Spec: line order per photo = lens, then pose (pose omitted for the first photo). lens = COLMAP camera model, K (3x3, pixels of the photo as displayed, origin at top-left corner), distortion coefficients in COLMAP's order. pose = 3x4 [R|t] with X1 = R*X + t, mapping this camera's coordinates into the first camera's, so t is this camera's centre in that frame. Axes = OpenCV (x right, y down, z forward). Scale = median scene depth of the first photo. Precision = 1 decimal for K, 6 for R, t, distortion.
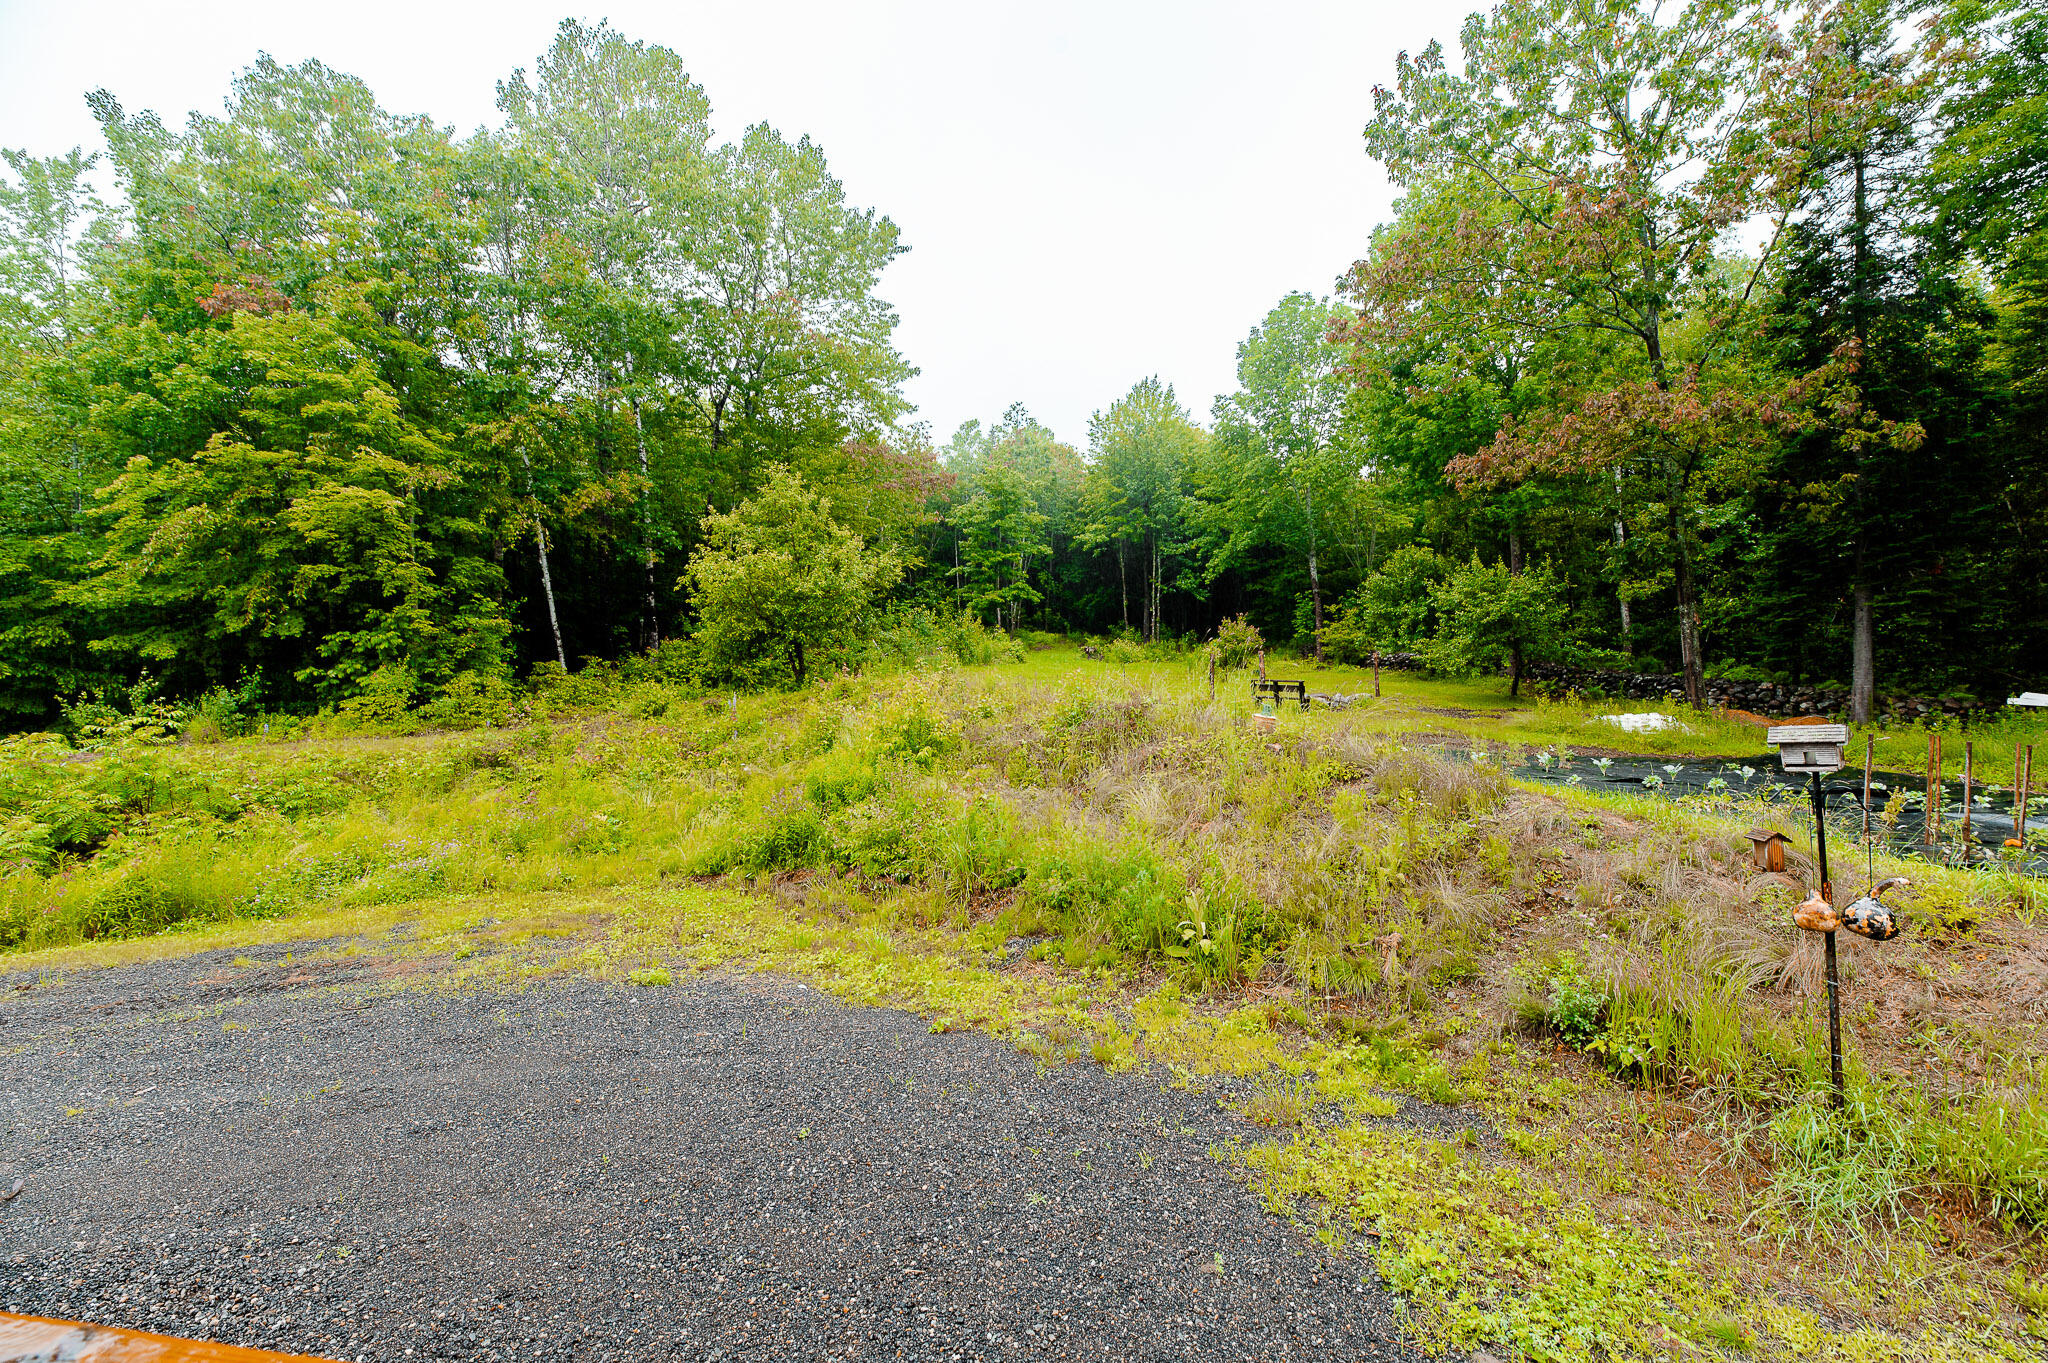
lens RADIAL K [[827.7, 0, 1086.9], [0, 827.7, 678.7], [0, 0, 1]] dist [0.001598, -0.002944]
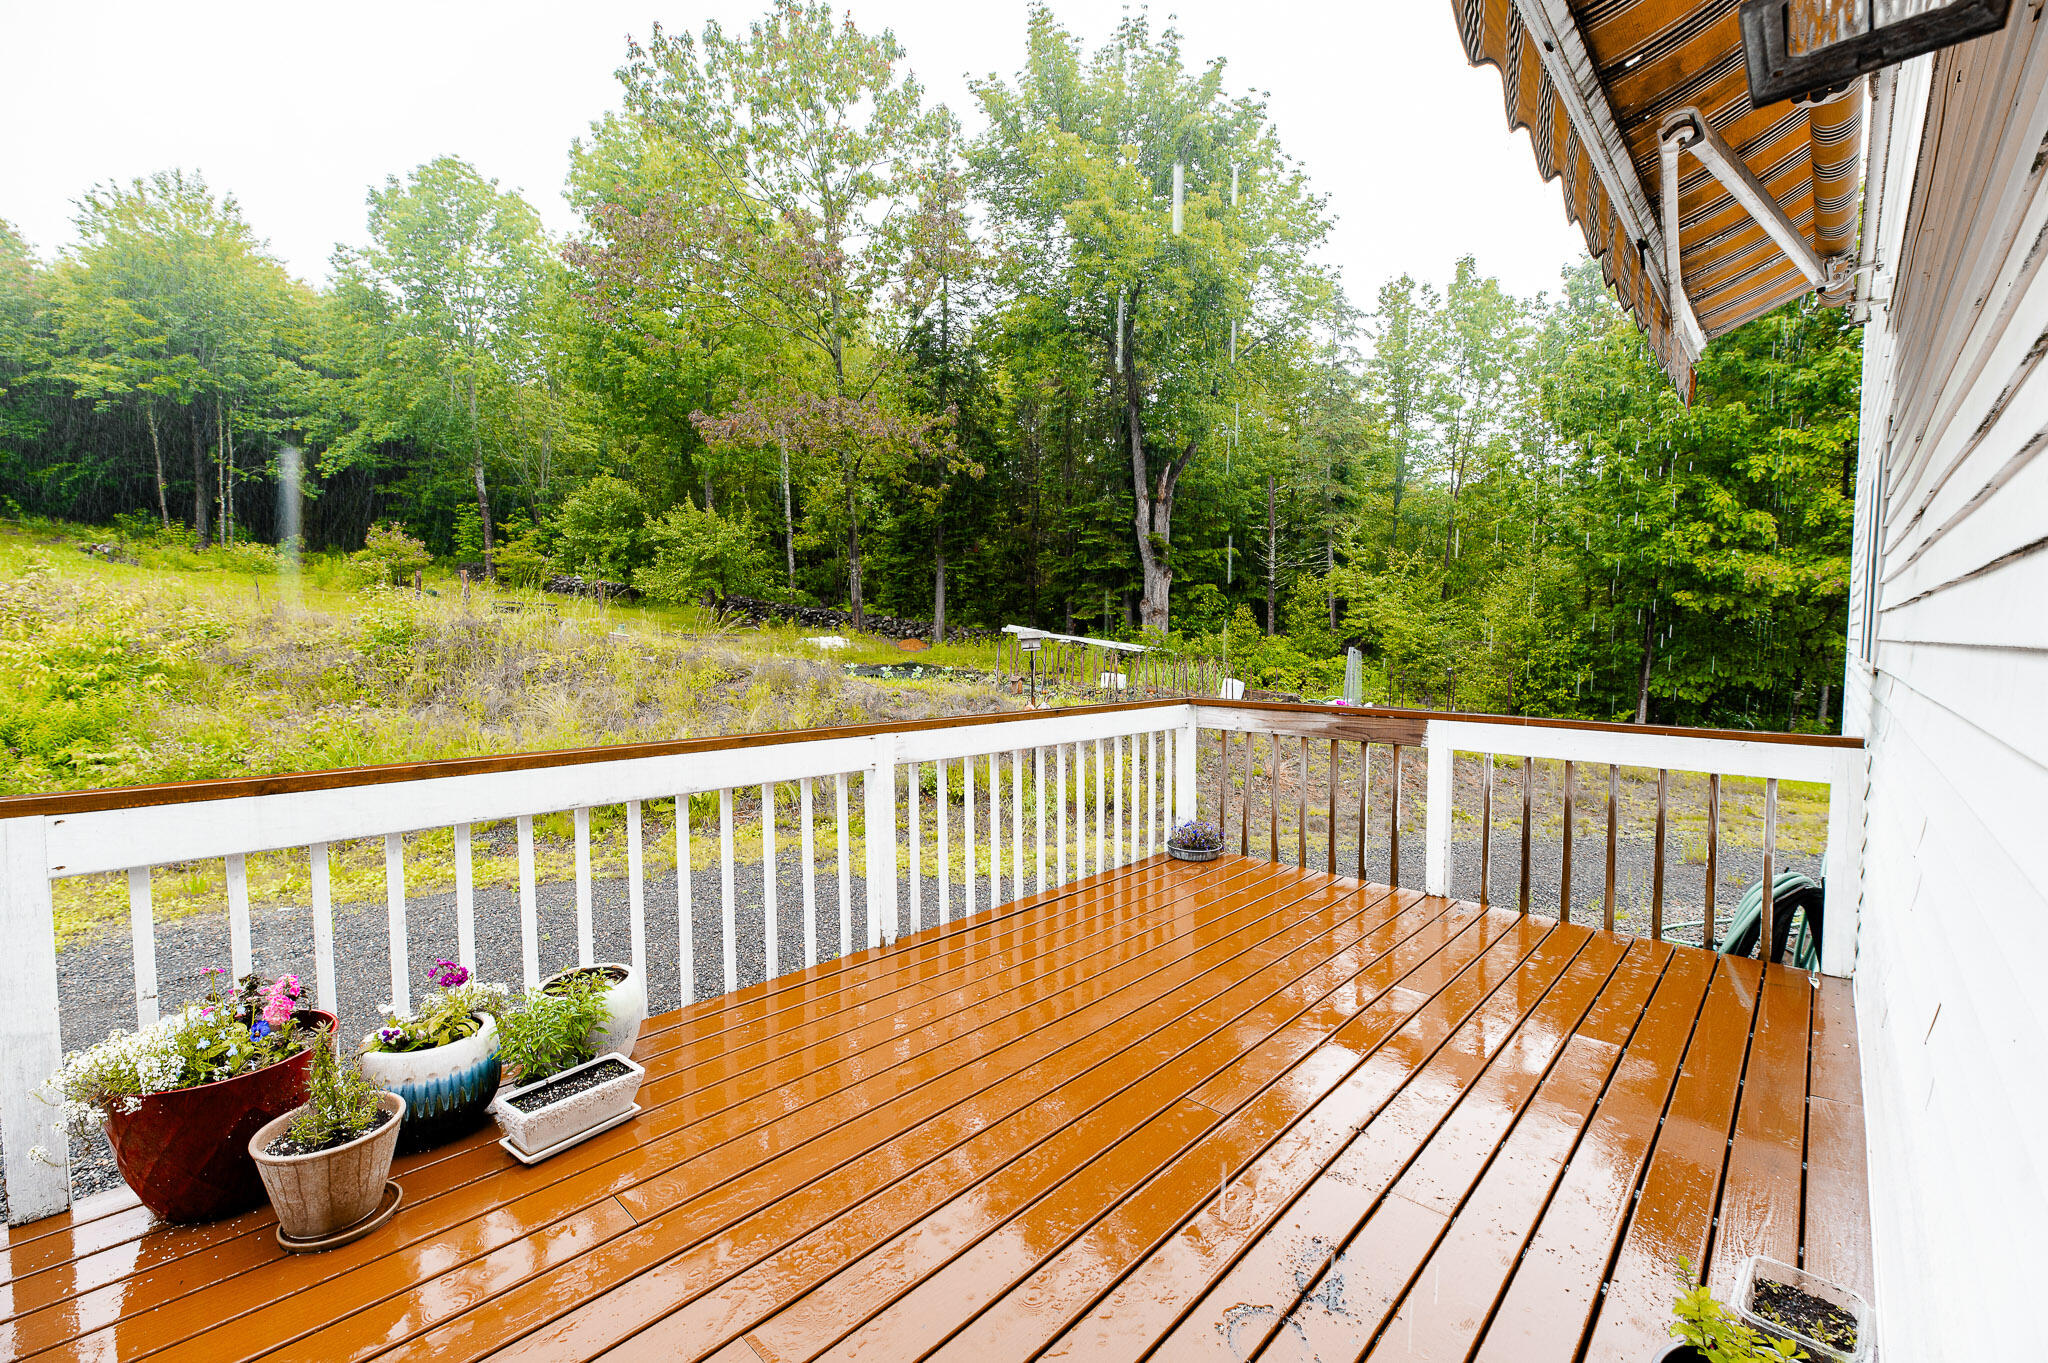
lens RADIAL K [[860.2, 0, 1024.0], [0, 860.2, 681.5], [0, 0, 1]] dist [-0.003282, -0.000113]
pose [[0.599189, -0.039406, 0.799638, -0.287122], [-0.029194, 0.997048, 0.071010, 0.005704], [-0.800076, -0.065893, 0.596269, -0.115790]]
